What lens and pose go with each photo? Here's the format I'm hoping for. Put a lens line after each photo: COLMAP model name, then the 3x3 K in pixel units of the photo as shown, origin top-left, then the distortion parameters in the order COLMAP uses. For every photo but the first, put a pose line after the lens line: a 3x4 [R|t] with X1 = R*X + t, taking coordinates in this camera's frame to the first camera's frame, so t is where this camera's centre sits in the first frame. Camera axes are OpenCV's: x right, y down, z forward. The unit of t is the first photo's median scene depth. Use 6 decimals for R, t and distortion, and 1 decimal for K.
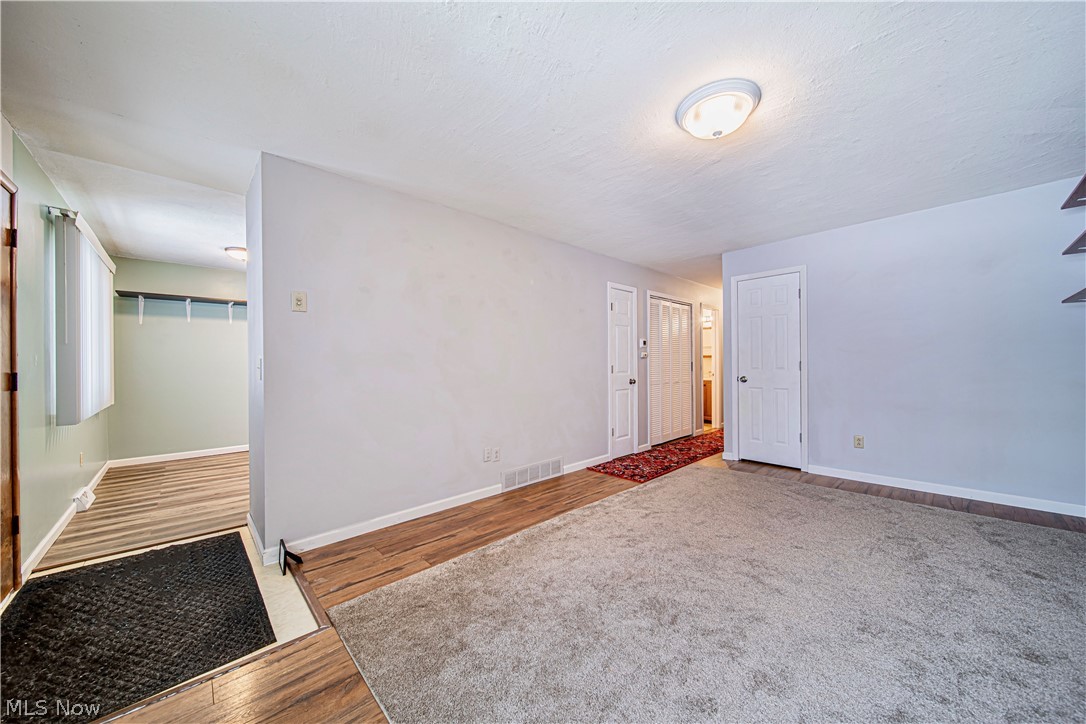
lens RADIAL K [[380.3, 0, 545.3], [0, 380.3, 358.9], [0, 0, 1]] dist [-0.000522, -0.000536]
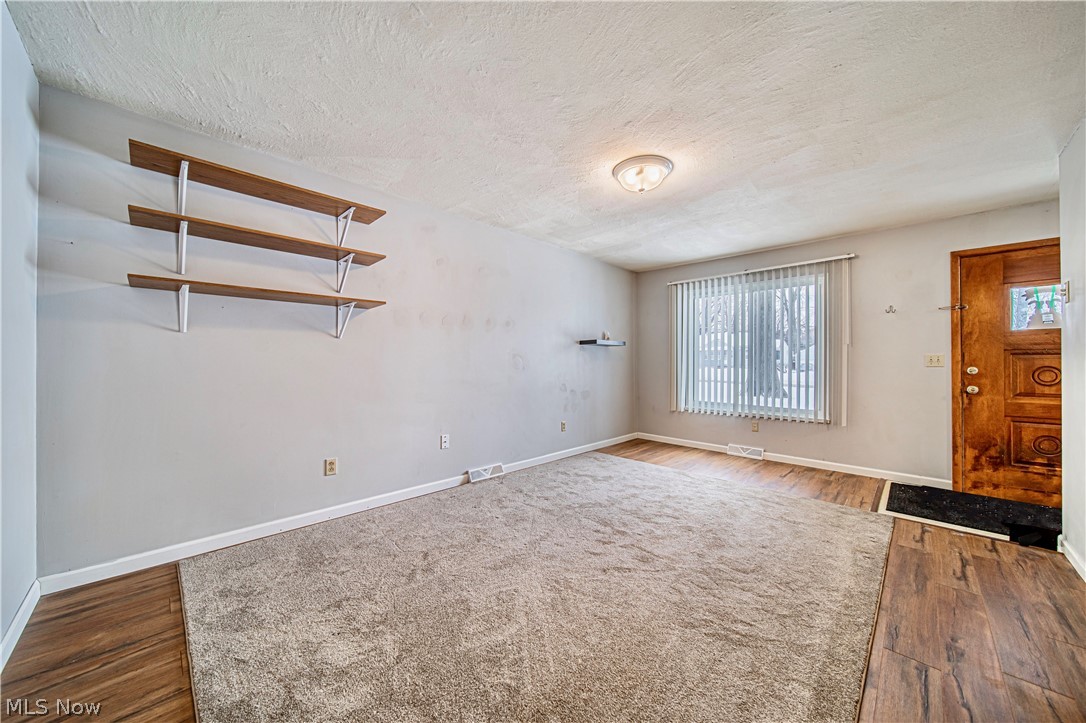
lens RADIAL K [[380.3, 0, 545.3], [0, 380.3, 358.4], [0, 0, 1]] dist [-0.000522, -0.000536]
pose [[-0.999105, 0.009280, -0.041278, 0.510292], [0.010306, 0.999641, -0.024722, 0.017302], [0.041034, -0.025125, -0.998842, 1.403577]]
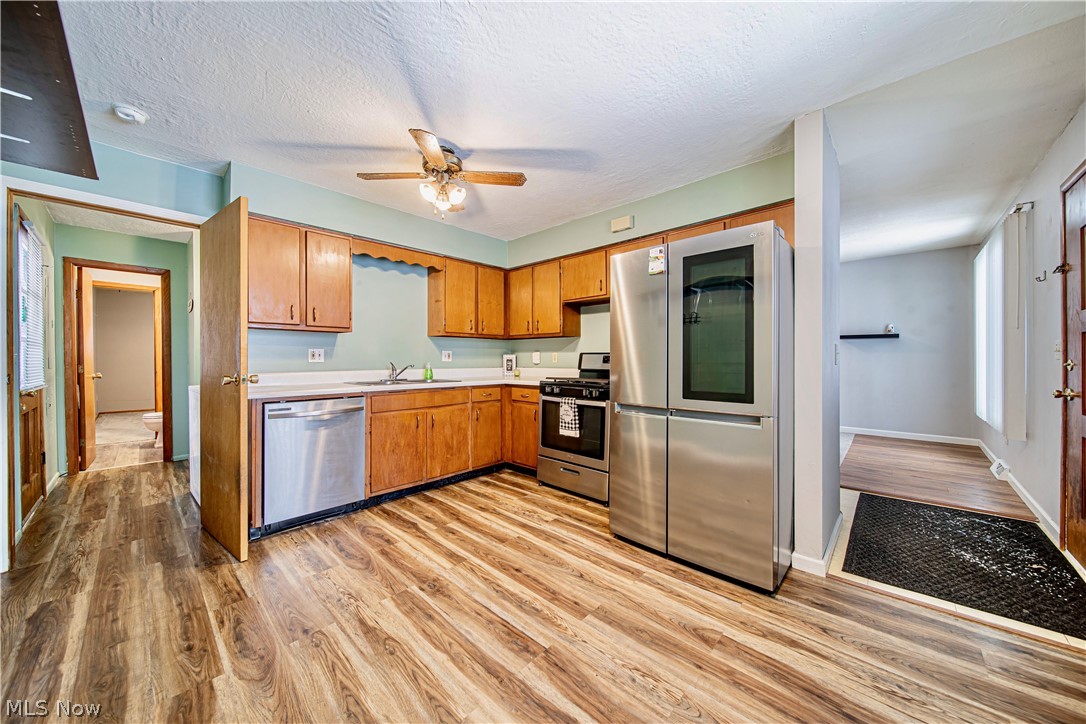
lens RADIAL K [[380.3, 0, 545.3], [0, 380.3, 358.9], [0, 0, 1]] dist [-0.000522, -0.000536]
pose [[-0.065554, 0.009259, 0.997806, -1.291676], [-0.012700, 0.999868, -0.010113, 0.042945], [-0.997768, -0.013335, -0.065428, 1.395928]]
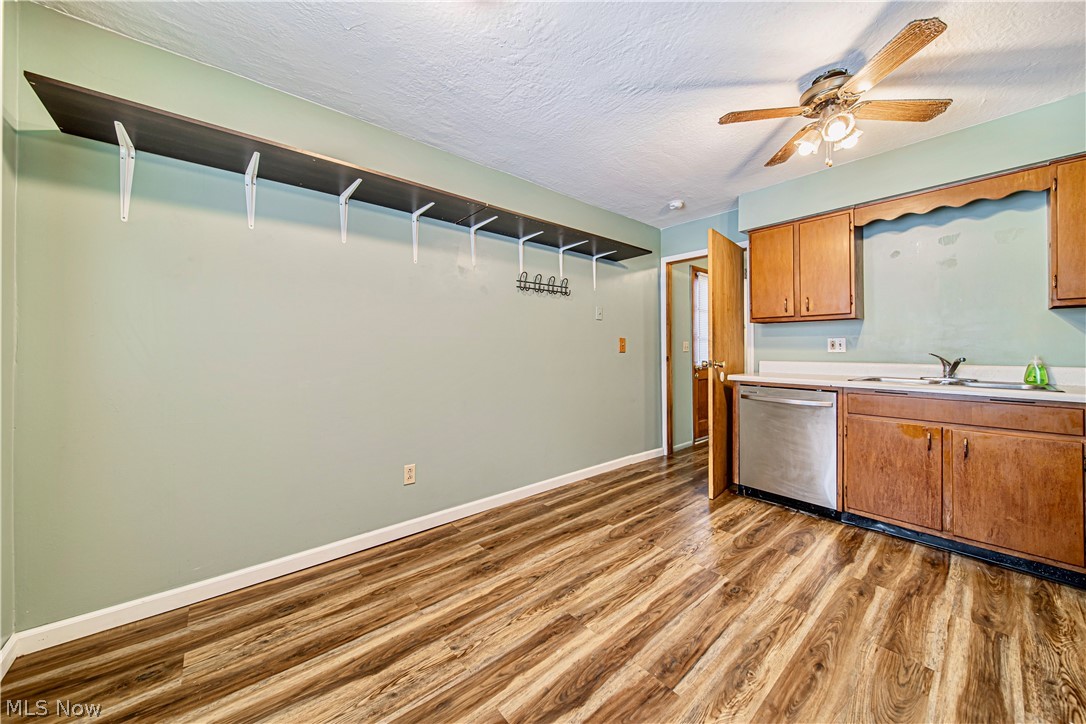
lens RADIAL K [[380.3, 0, 545.3], [0, 380.3, 358.9], [0, 0, 1]] dist [-0.000522, -0.000536]
pose [[0.998672, 0.011598, -0.050196, -0.936518], [-0.009575, 0.999140, 0.040346, 0.033421], [0.050621, -0.039812, 0.997924, 0.966644]]
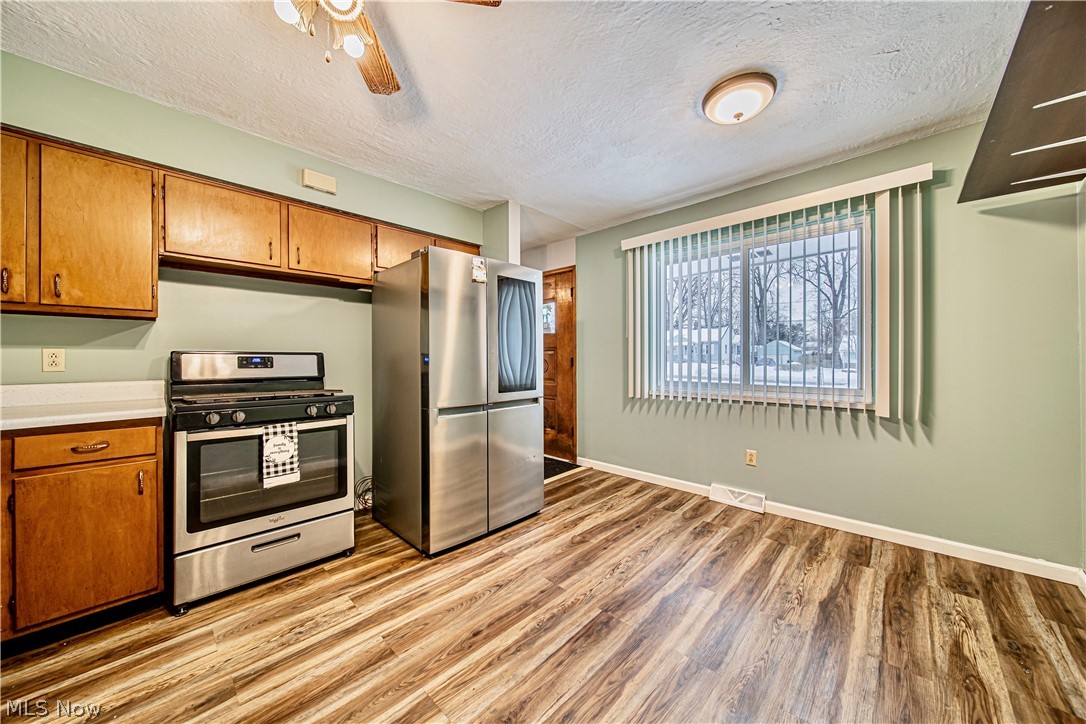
lens RADIAL K [[380.3, 0, 545.3], [0, 380.3, 358.9], [0, 0, 1]] dist [-0.000522, -0.000536]
pose [[-0.998492, 0.015825, -0.052568, -0.714710], [0.016523, 0.999781, -0.012854, 0.042697], [0.052353, -0.013704, -0.998535, 1.901061]]
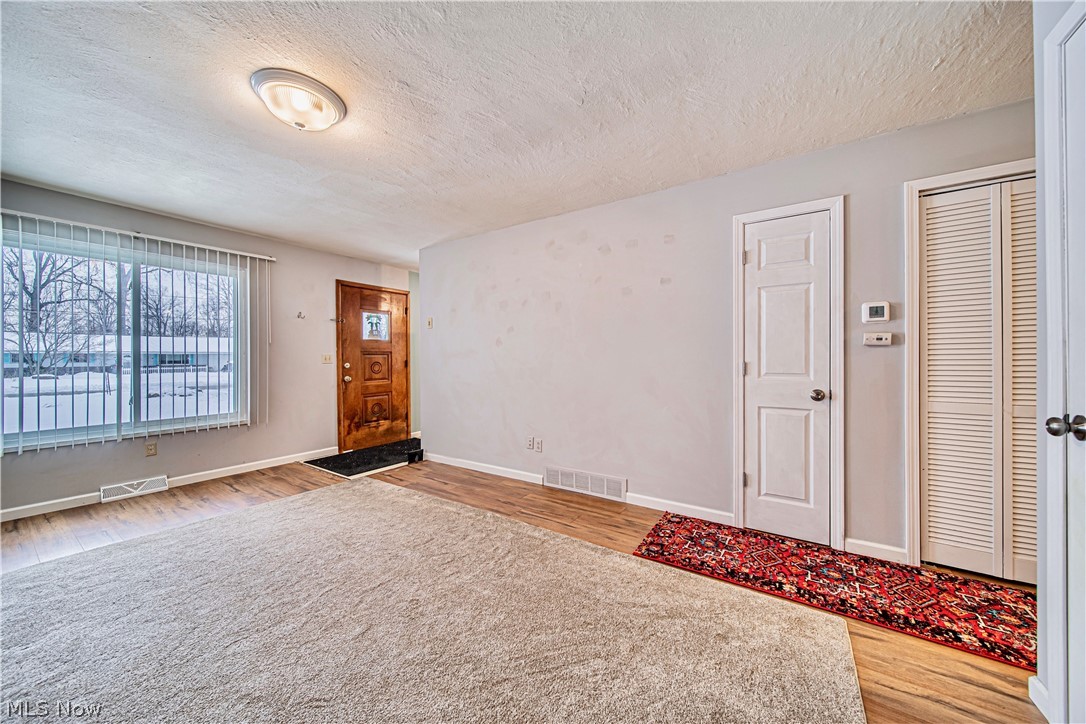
lens RADIAL K [[380.3, 0, 545.3], [0, 380.3, 358.9], [0, 0, 1]] dist [-0.000522, -0.000536]
pose [[0.234346, 0.015403, -0.972031, 0.932100], [0.016862, 0.999660, 0.019906, -0.005665], [0.972007, -0.021055, 0.234006, 0.827164]]
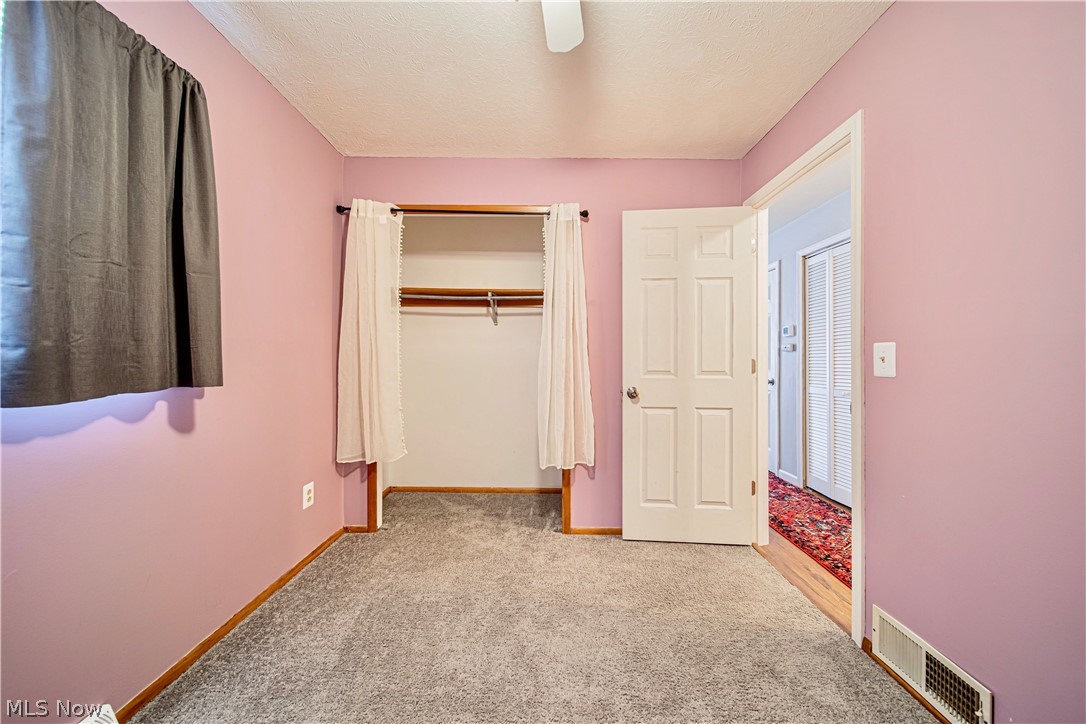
lens RADIAL K [[380.3, 0, 545.3], [0, 380.3, 358.9], [0, 0, 1]] dist [-0.000522, -0.000536]
pose [[-0.689723, 0.013204, -0.723953, 1.709245], [0.019997, 0.999800, -0.000817, 0.002446], [0.723798, -0.015040, -0.689848, 1.820863]]
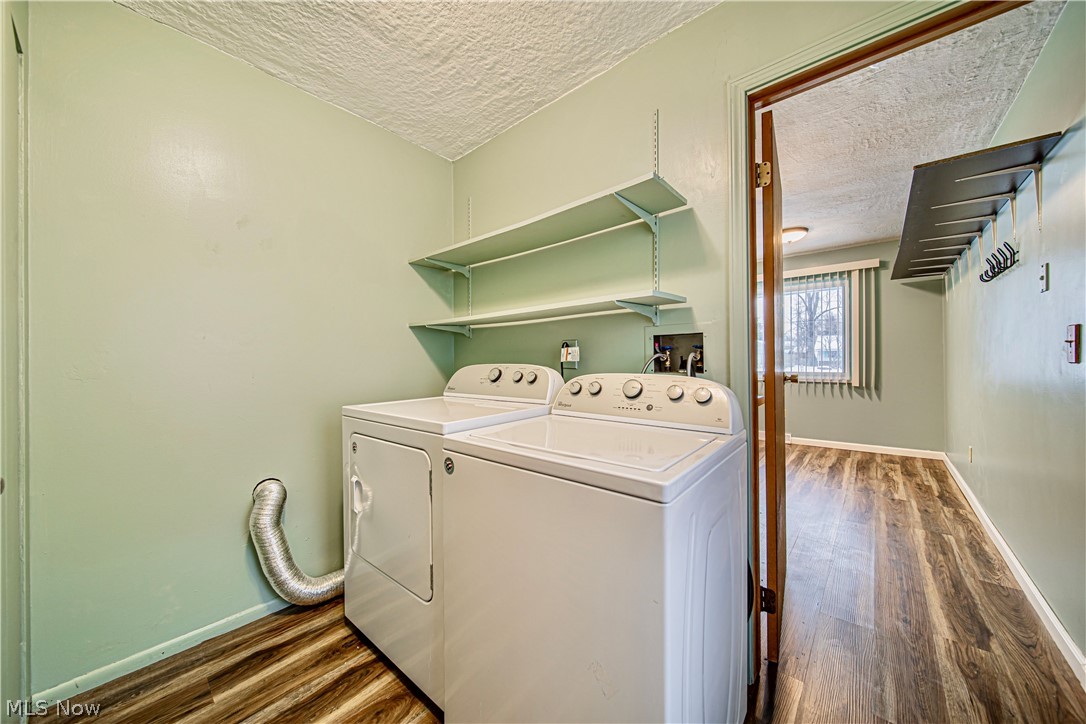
lens RADIAL K [[380.3, 0, 545.3], [0, 380.3, 358.9], [0, 0, 1]] dist [-0.000522, -0.000536]
pose [[-0.994949, 0.019949, -0.098381, -0.118349], [0.021187, 0.999709, -0.011550, 0.046060], [0.098122, -0.013576, -0.995082, 2.494176]]
